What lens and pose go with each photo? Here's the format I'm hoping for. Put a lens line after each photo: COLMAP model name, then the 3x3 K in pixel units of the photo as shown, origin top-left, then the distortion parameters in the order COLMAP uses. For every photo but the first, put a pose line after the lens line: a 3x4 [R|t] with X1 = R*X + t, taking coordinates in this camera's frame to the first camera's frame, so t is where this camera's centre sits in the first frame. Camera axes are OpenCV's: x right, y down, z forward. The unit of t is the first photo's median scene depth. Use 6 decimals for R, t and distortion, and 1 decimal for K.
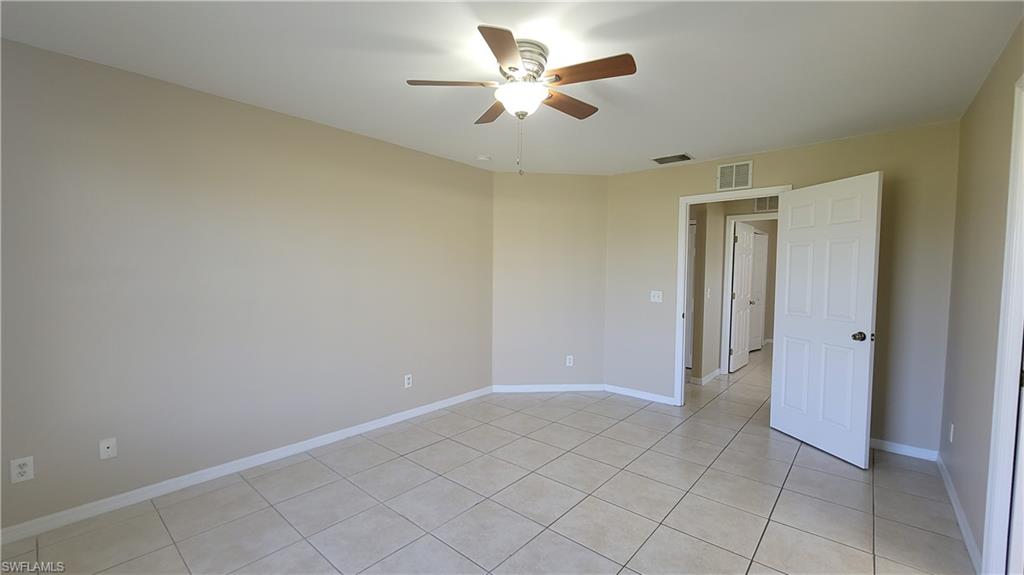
lens RADIAL K [[416.3, 0, 513.0], [0, 416.3, 293.7], [0, 0, 1]] dist [-0.003886, 0.000416]
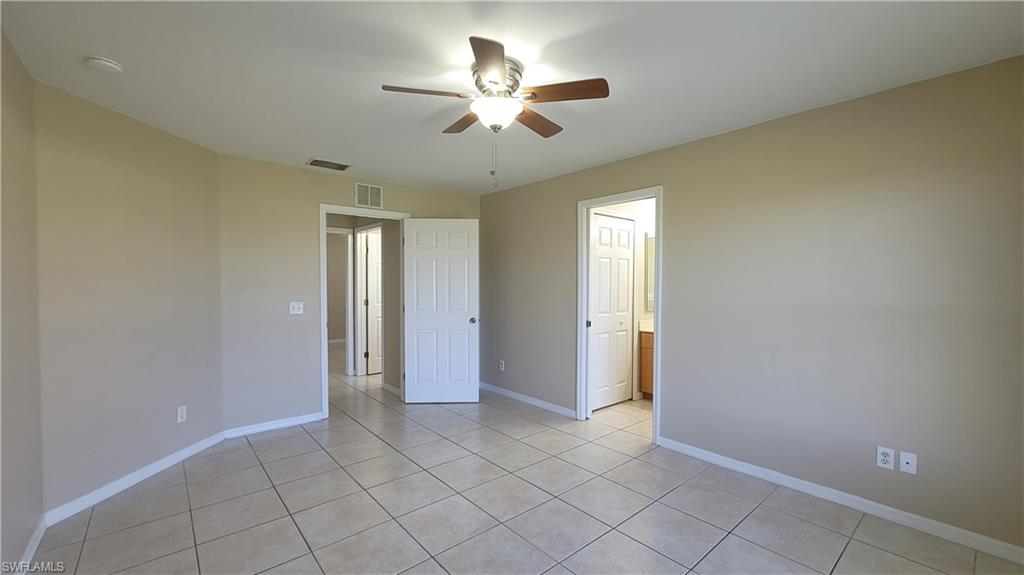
lens RADIAL K [[416.3, 0, 513.0], [0, 416.3, 293.7], [0, 0, 1]] dist [-0.003886, 0.000416]
pose [[0.151105, -0.031034, 0.988030, -0.573769], [0.057010, 0.998117, 0.022632, -0.021606], [-0.986872, 0.052908, 0.152590, 0.483321]]
